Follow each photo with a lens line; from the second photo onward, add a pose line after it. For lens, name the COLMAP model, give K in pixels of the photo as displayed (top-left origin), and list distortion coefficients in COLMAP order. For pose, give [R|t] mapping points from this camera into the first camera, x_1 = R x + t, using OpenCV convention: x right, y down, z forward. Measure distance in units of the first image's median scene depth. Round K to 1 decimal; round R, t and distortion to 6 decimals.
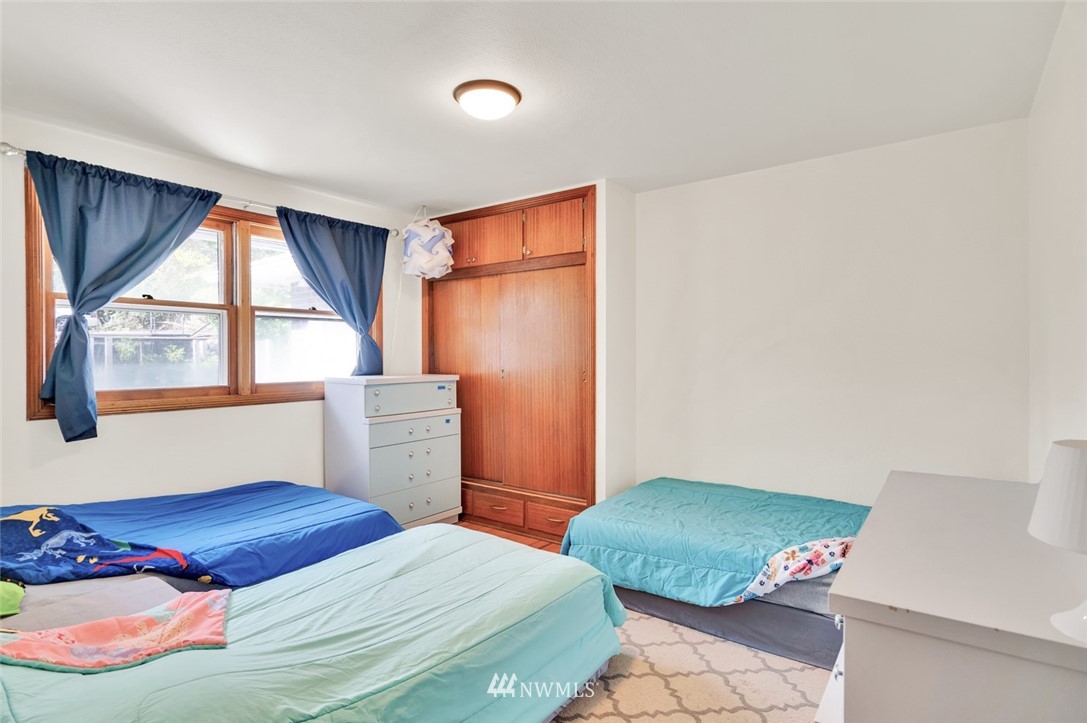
lens RADIAL K [[564.5, 0, 543.5], [0, 564.5, 361.5], [0, 0, 1]] dist [0.001199, 0.000220]
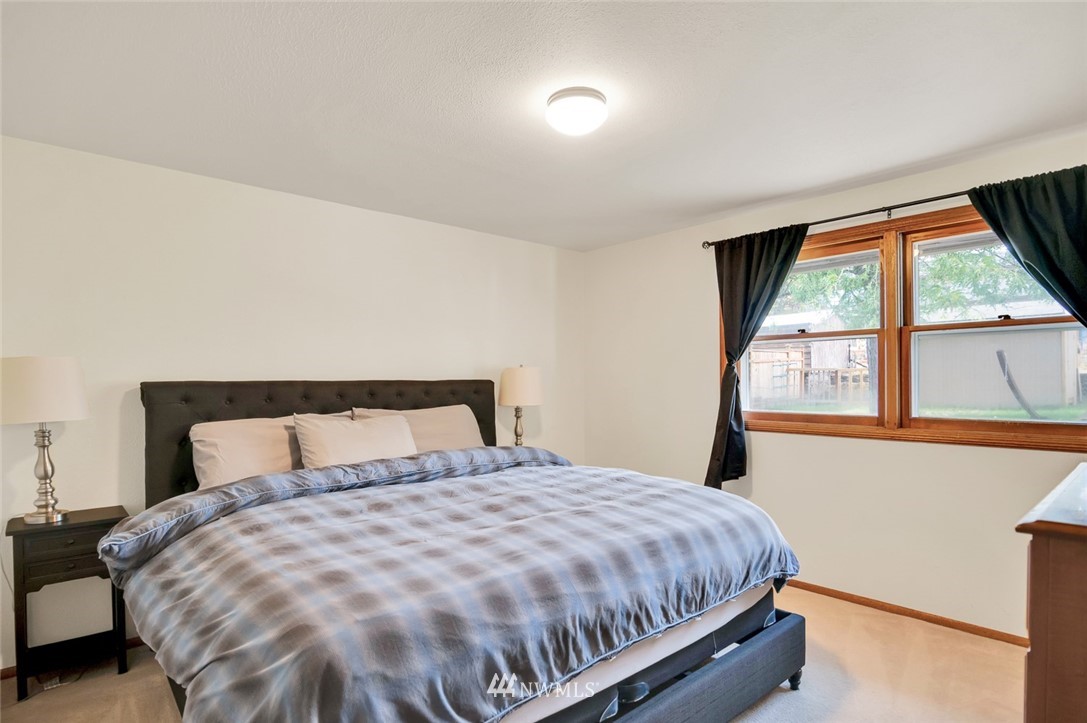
lens RADIAL K [[564.2, 0, 545.1], [0, 564.2, 386.9], [0, 0, 1]] dist [-0.000447, -0.000087]
pose [[-0.203809, 0.003936, -0.979003, 0.484047], [-0.004263, 0.999979, 0.004908, -0.008373], [0.979001, 0.005174, -0.203788, 0.704879]]
